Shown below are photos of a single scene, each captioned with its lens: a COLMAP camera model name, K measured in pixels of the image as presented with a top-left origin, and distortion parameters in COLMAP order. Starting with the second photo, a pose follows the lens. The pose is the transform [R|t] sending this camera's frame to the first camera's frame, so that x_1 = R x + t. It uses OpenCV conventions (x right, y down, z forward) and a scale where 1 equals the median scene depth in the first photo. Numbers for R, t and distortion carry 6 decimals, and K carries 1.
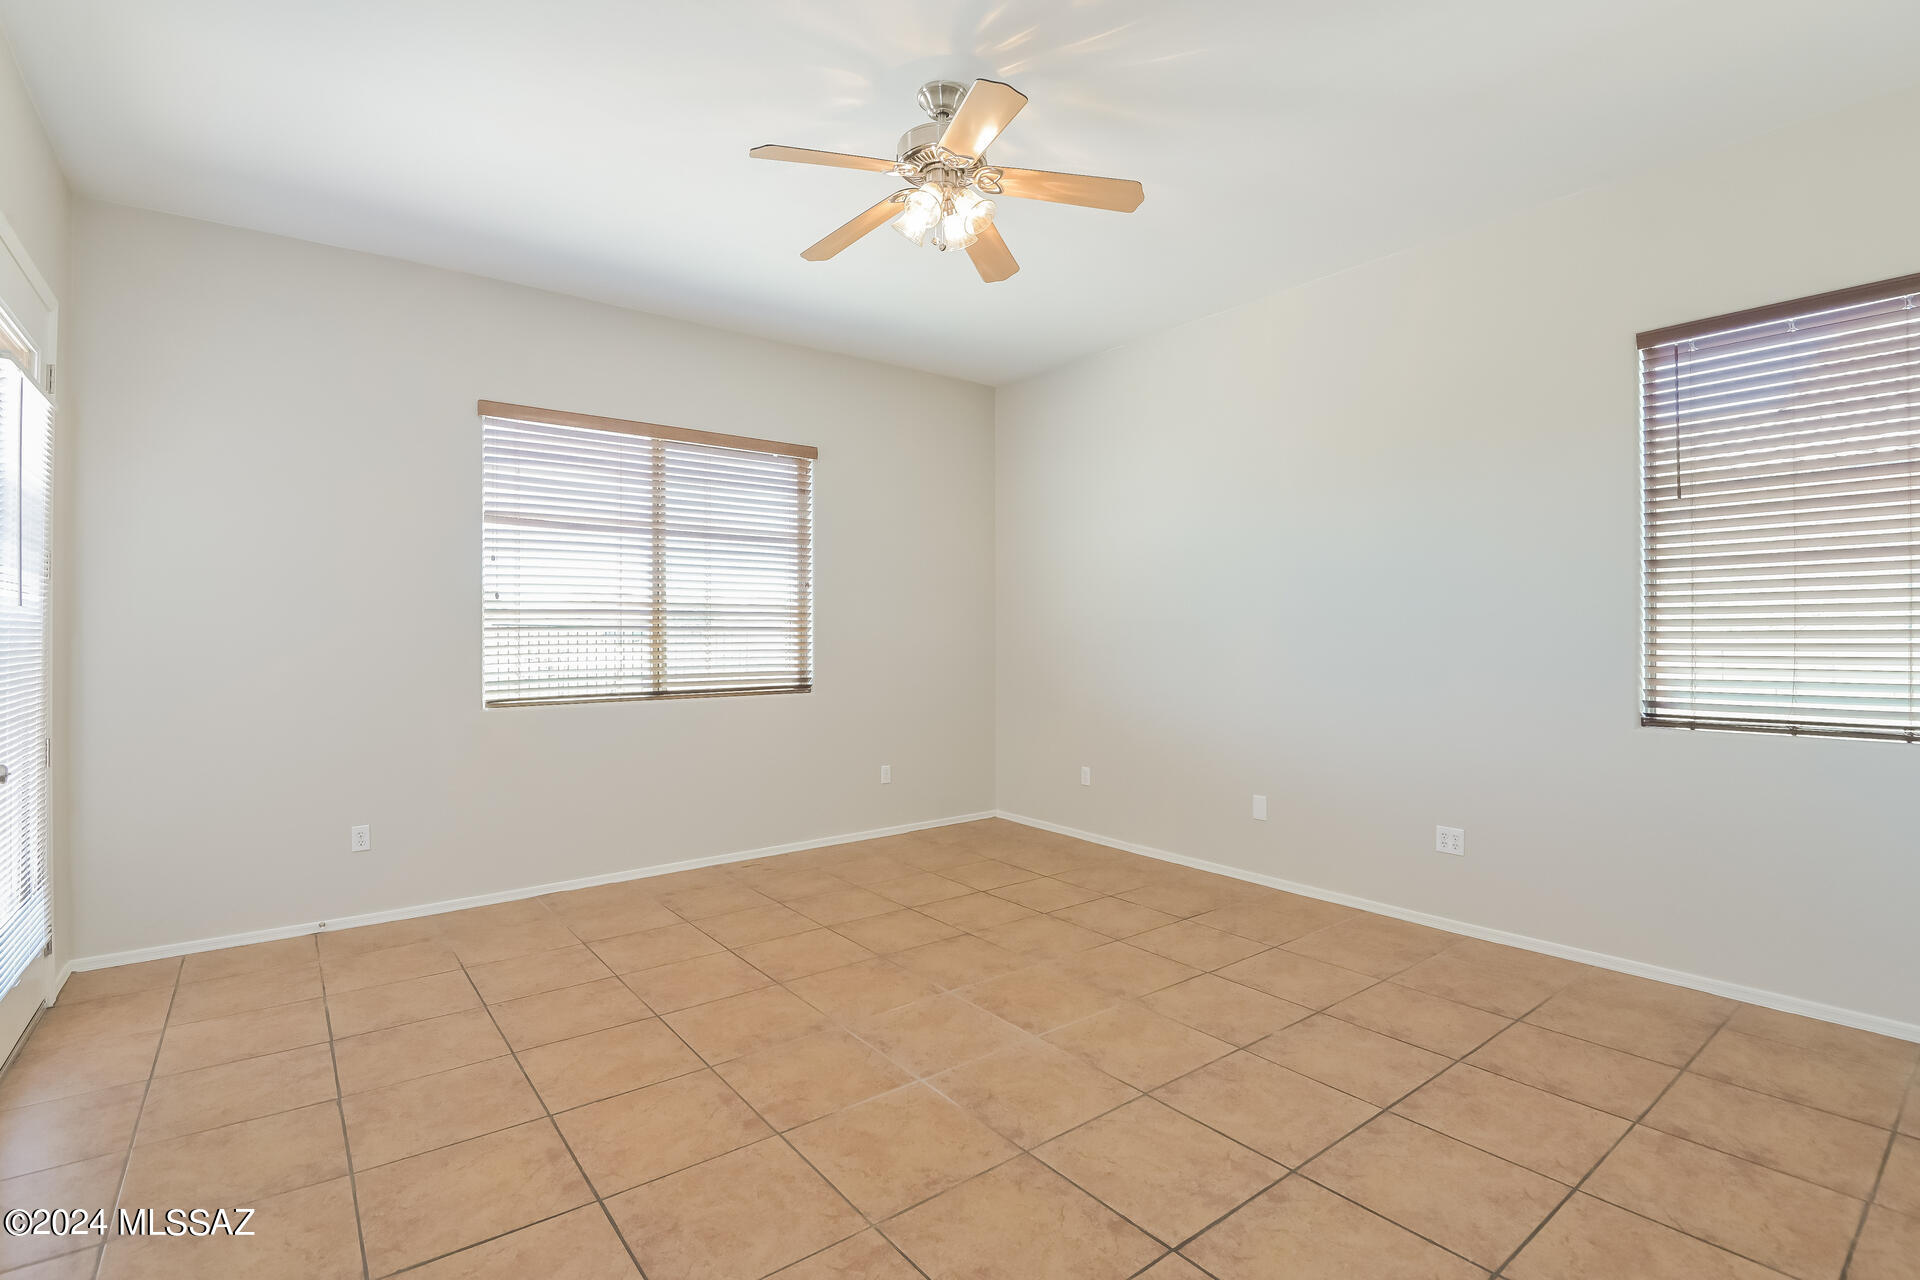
lens RADIAL K [[870.4, 0, 967.5], [0, 870.4, 641.7], [0, 0, 1]] dist [-0.013026, 0.000167]
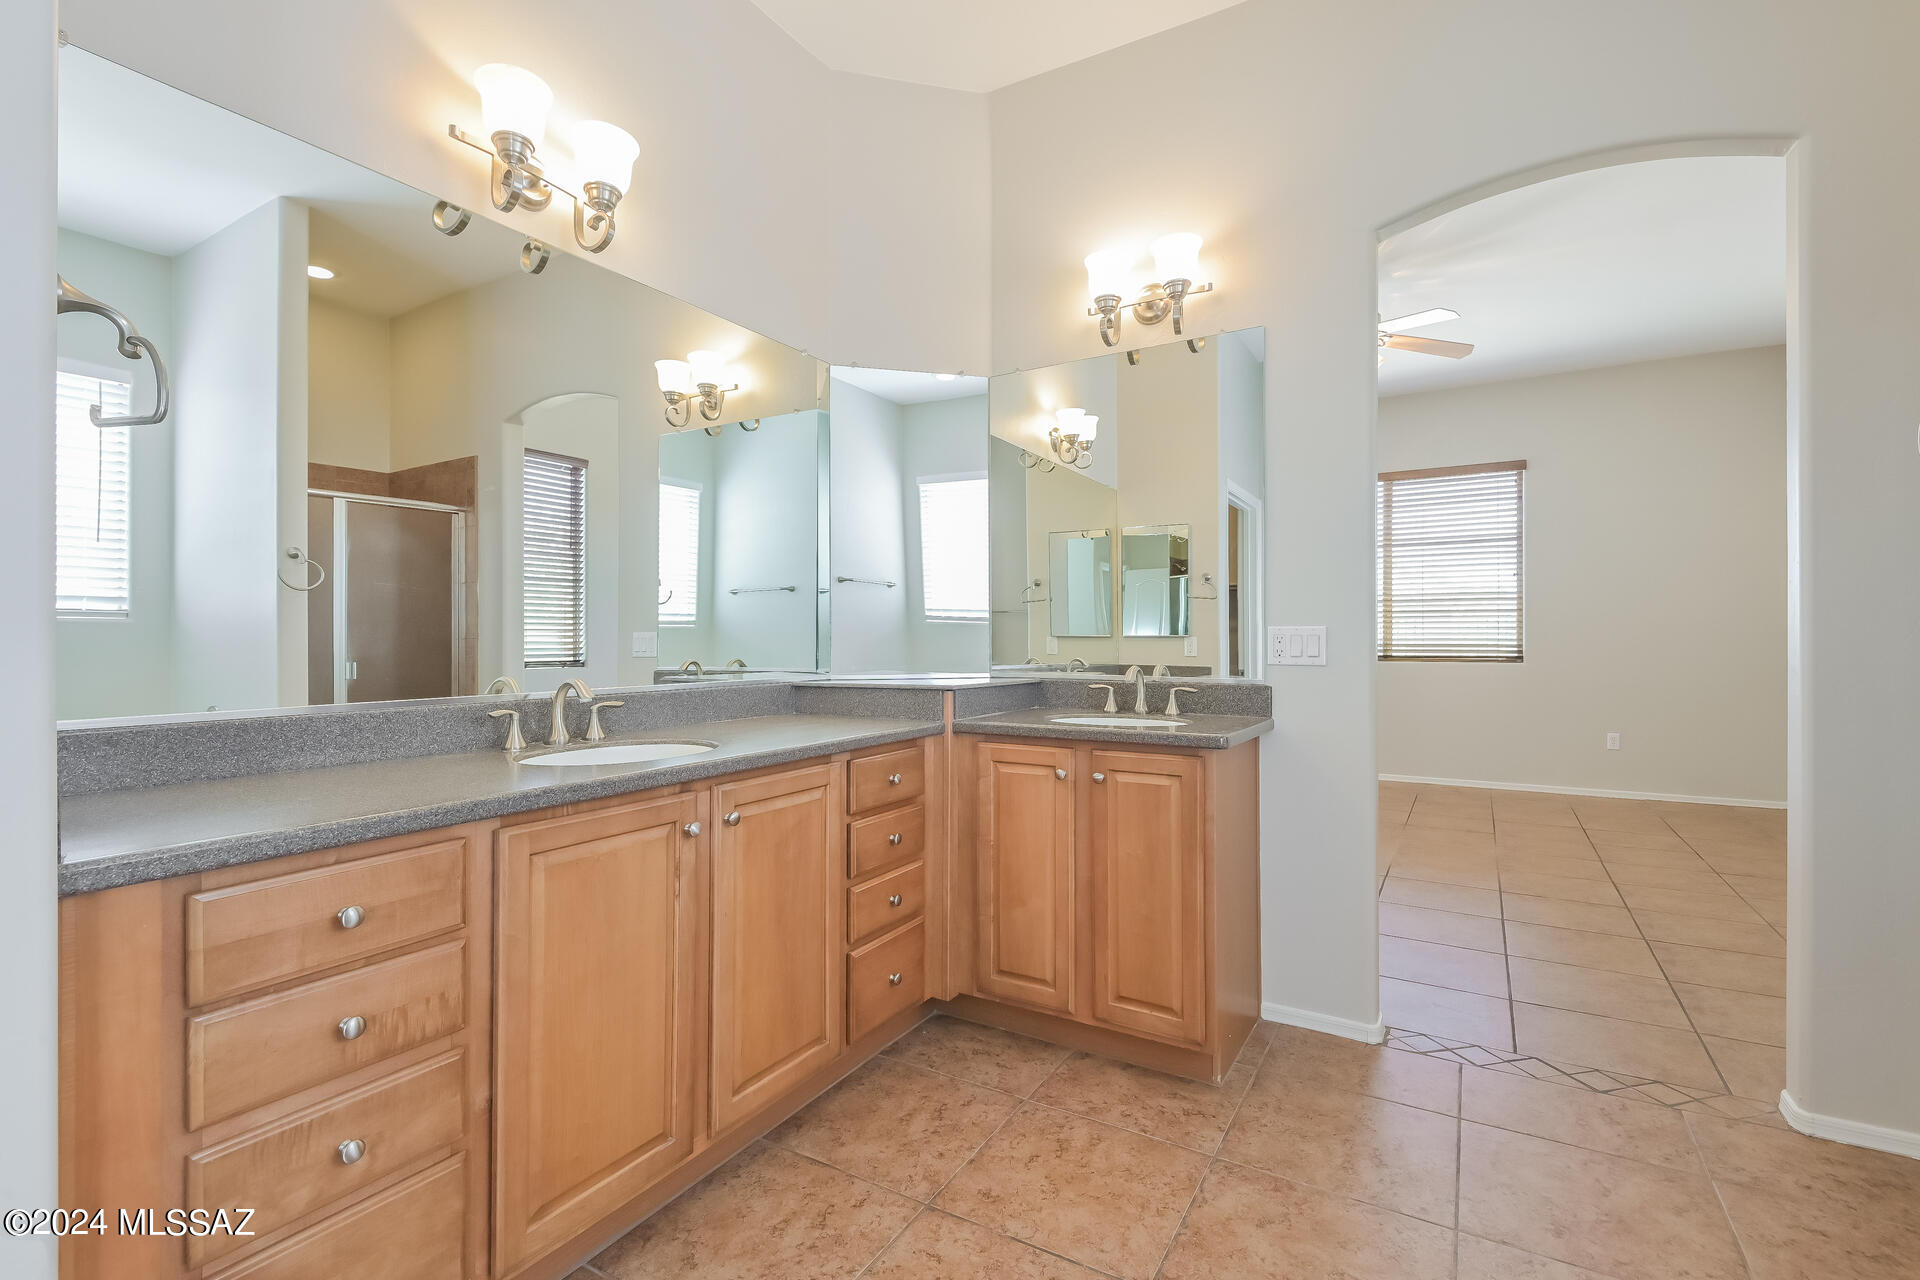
lens RADIAL K [[870.4, 0, 948.5], [0, 870.4, 636.3], [0, 0, 1]] dist [-0.013026, 0.000167]
pose [[0.339461, -0.002960, -0.940615, 1.254960], [-0.009745, 0.999930, -0.006663, 0.069881], [0.940569, 0.011428, 0.339409, -0.304576]]
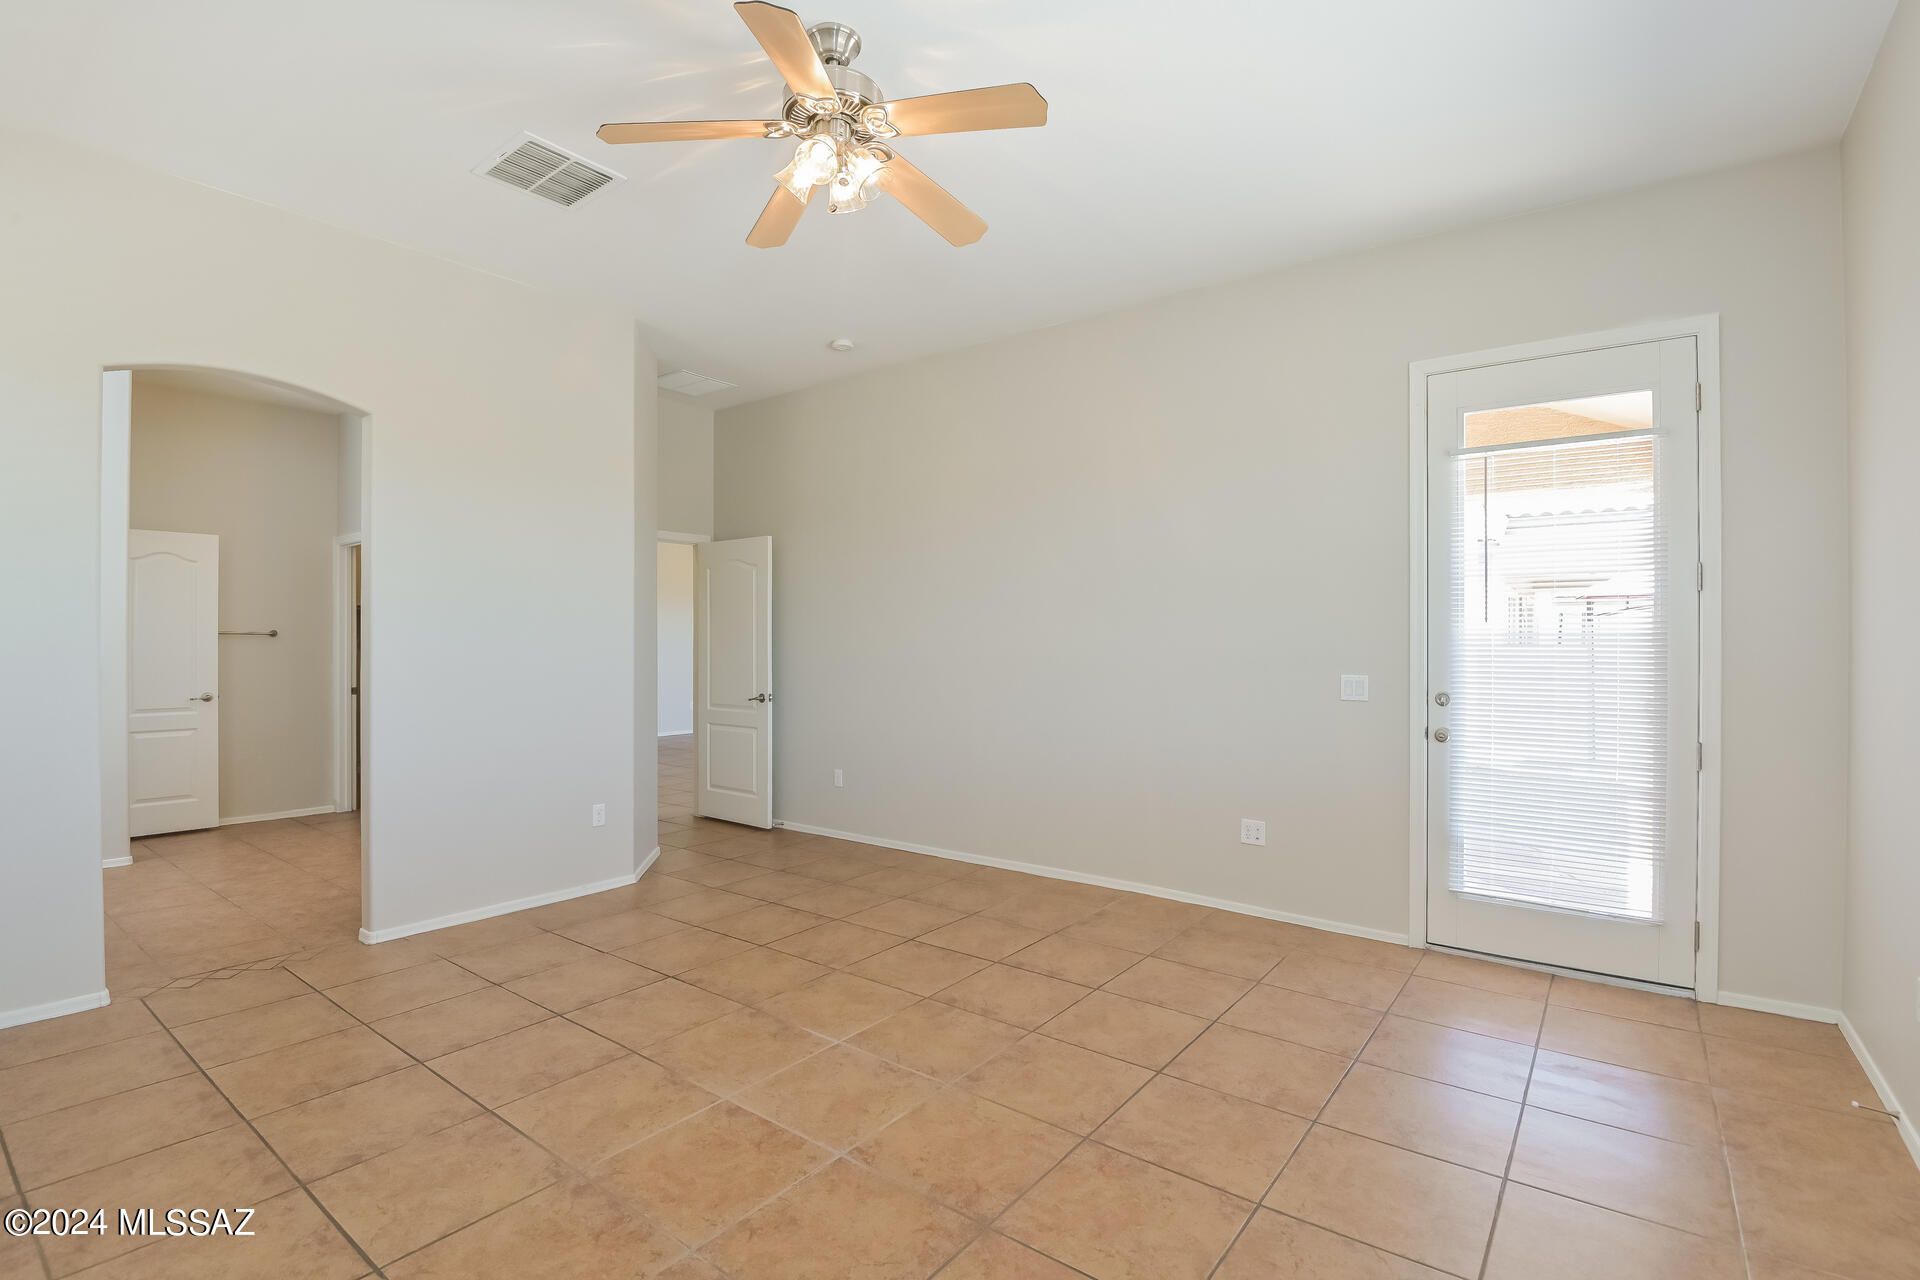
lens RADIAL K [[870.4, 0, 953.3], [0, 870.4, 635.7], [0, 0, 1]] dist [-0.013026, 0.000167]
pose [[-0.969099, -0.000639, -0.246670, 0.069986], [-0.000516, 1.000000, -0.000564, -0.016305], [0.246671, -0.000420, -0.969099, 1.869608]]
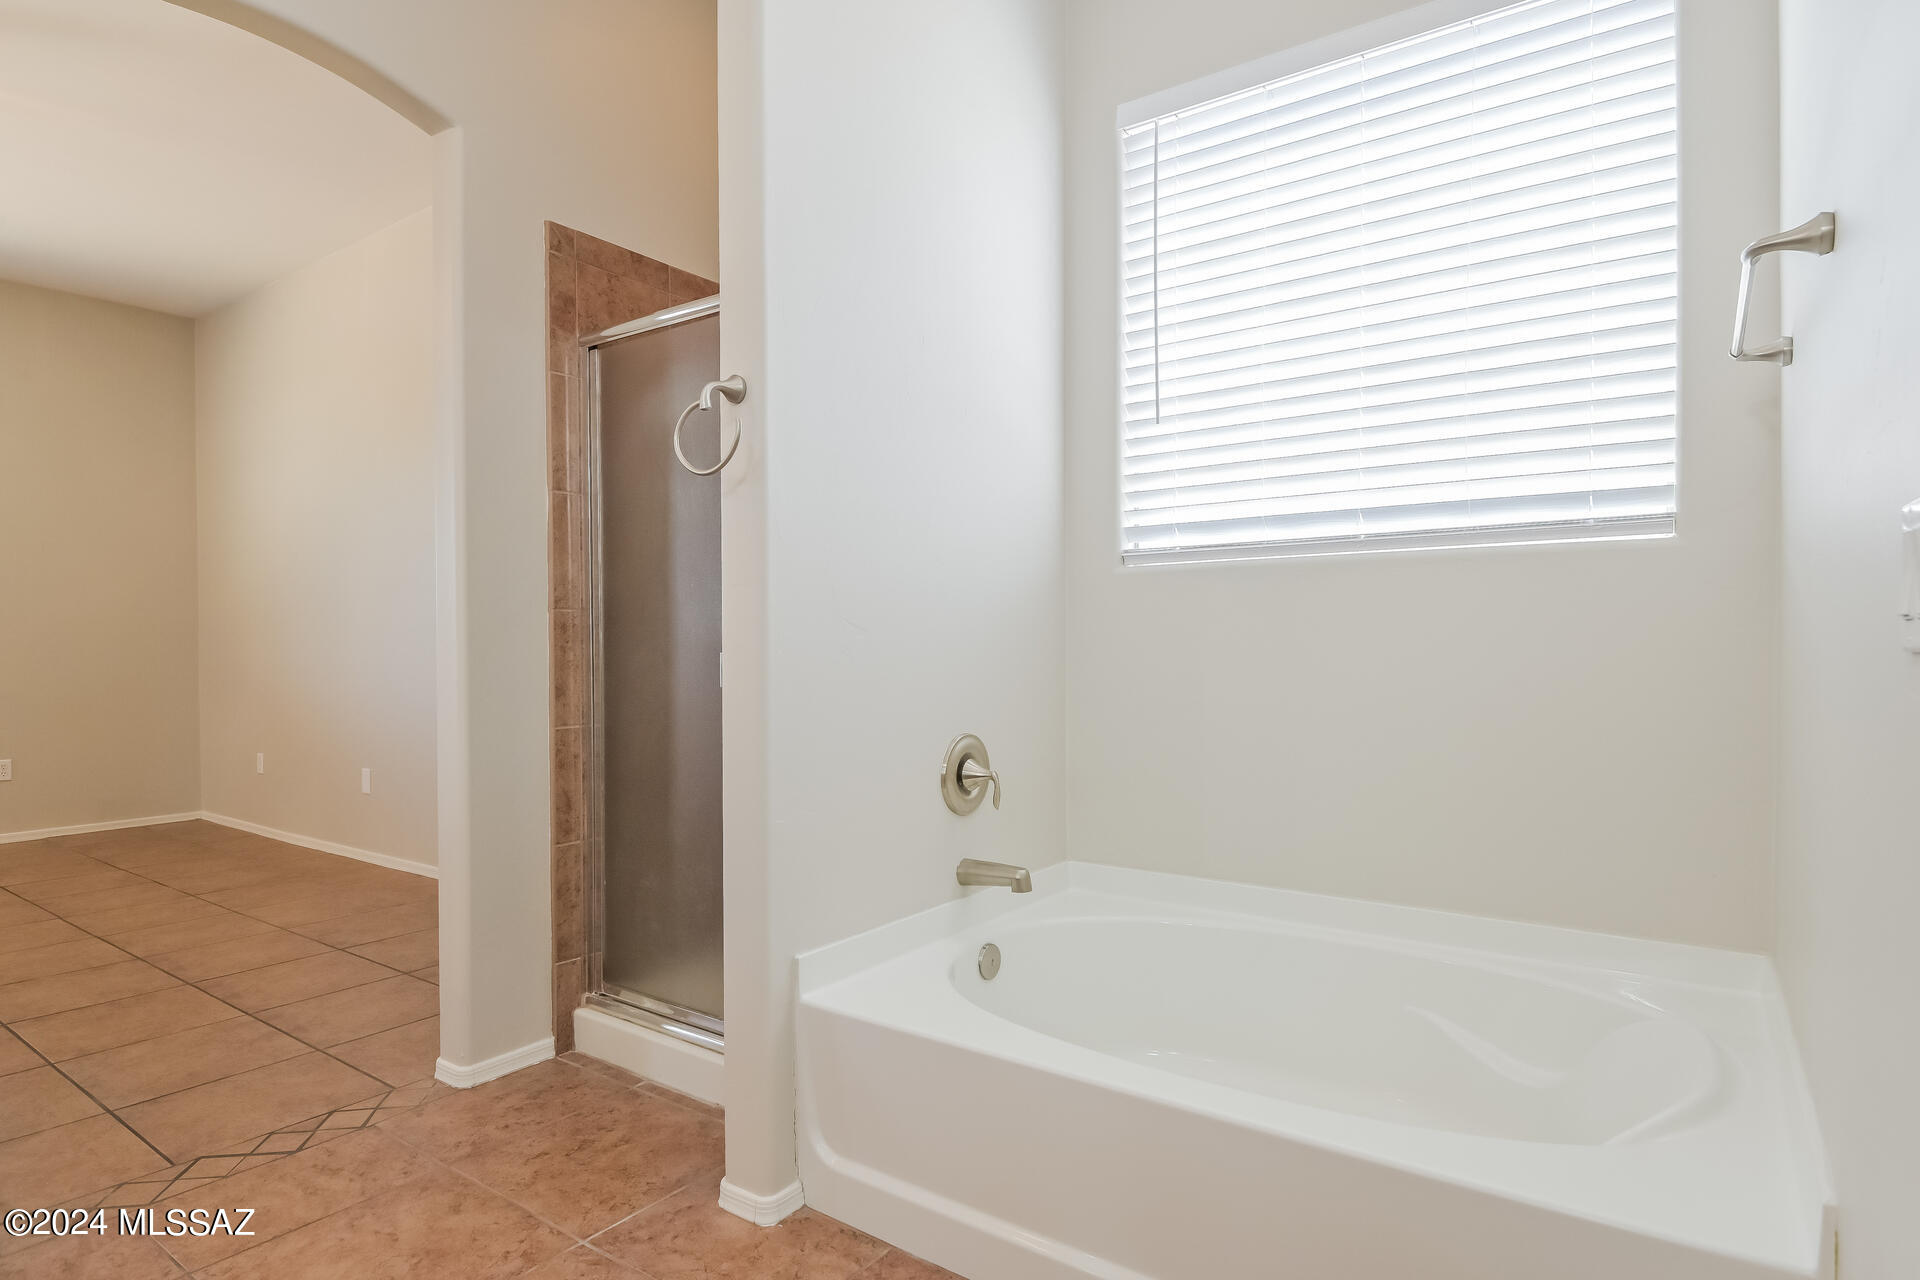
lens RADIAL K [[1020.6, 0, 965.7], [0, 1020.6, 647.2], [0, 0, 1]] dist [-0.018204, -0.001904]
pose [[0.959289, -0.003774, 0.282400, 1.011689], [0.006298, 0.999948, -0.008029, 0.096886], [-0.282355, 0.009480, 0.959263, -0.354442]]
